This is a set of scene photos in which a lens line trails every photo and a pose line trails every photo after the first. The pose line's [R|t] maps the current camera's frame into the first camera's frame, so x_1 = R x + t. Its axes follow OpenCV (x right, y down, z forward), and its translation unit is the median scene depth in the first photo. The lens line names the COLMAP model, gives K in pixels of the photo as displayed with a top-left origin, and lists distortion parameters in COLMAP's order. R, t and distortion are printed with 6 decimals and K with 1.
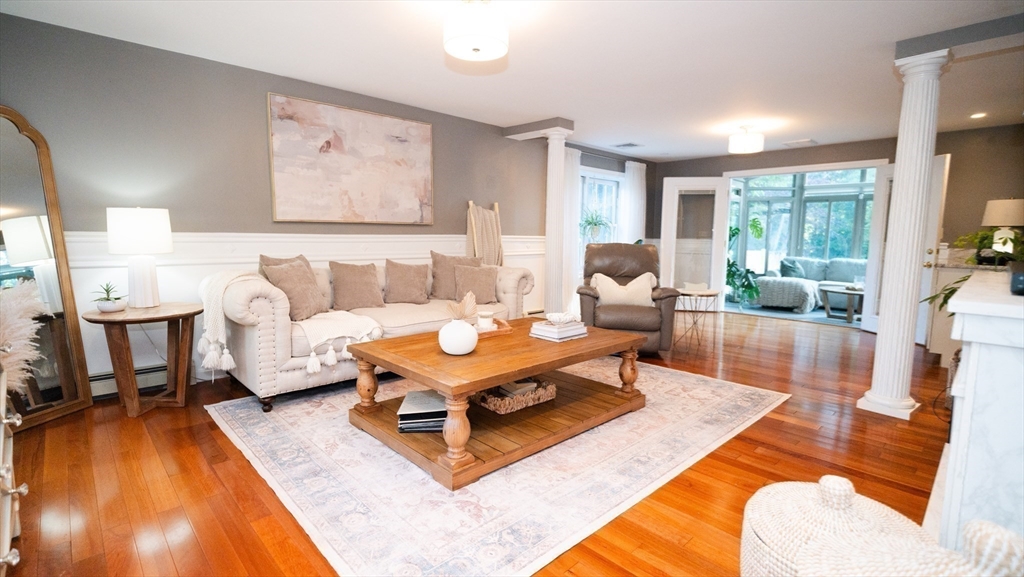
lens RADIAL K [[475.6, 0, 512.0], [0, 475.6, 288.5], [0, 0, 1]] dist [-0.003334, -0.000155]
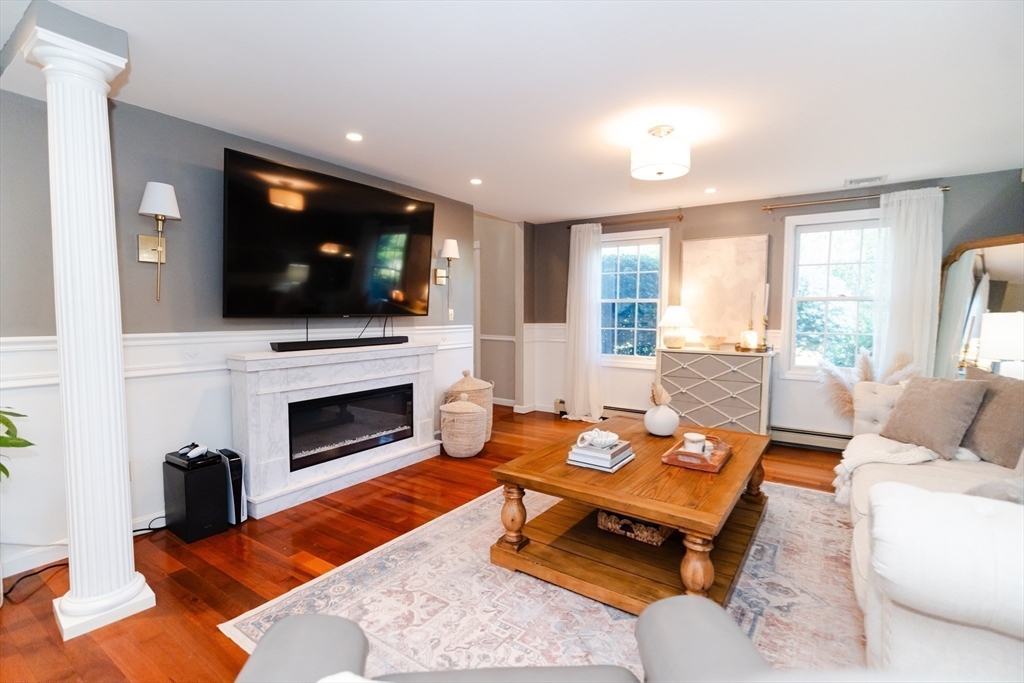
lens RADIAL K [[467.7, 0, 512.0], [0, 467.7, 341.5], [0, 0, 1]] dist [-0.010901, -0.000228]
pose [[-0.977890, -0.009386, -0.208910, 0.315974], [-0.045031, 0.985007, 0.166531, -0.169553], [0.204215, 0.172257, -0.963651, 1.297487]]
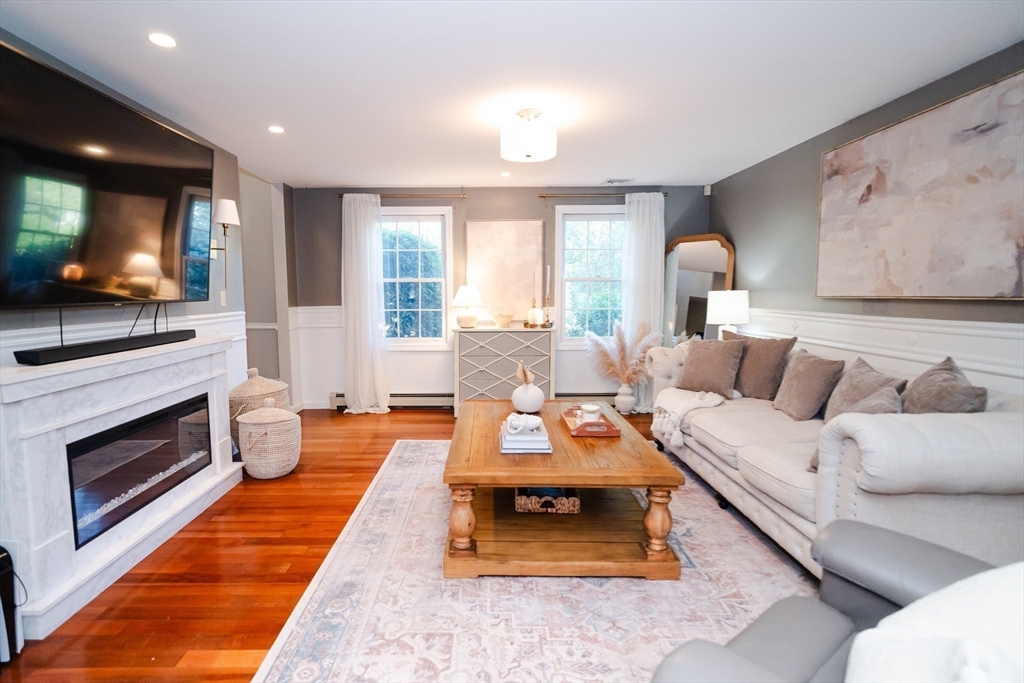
lens RADIAL K [[505.7, 0, 473.6], [0, 505.7, 341.0], [0, 0, 1]] dist [-0.012329, 0.000799]
pose [[-0.703651, 0.056679, -0.708281, 0.573872], [-0.085911, 0.982714, 0.163990, -0.153624], [0.705333, 0.176241, -0.686619, 1.142091]]
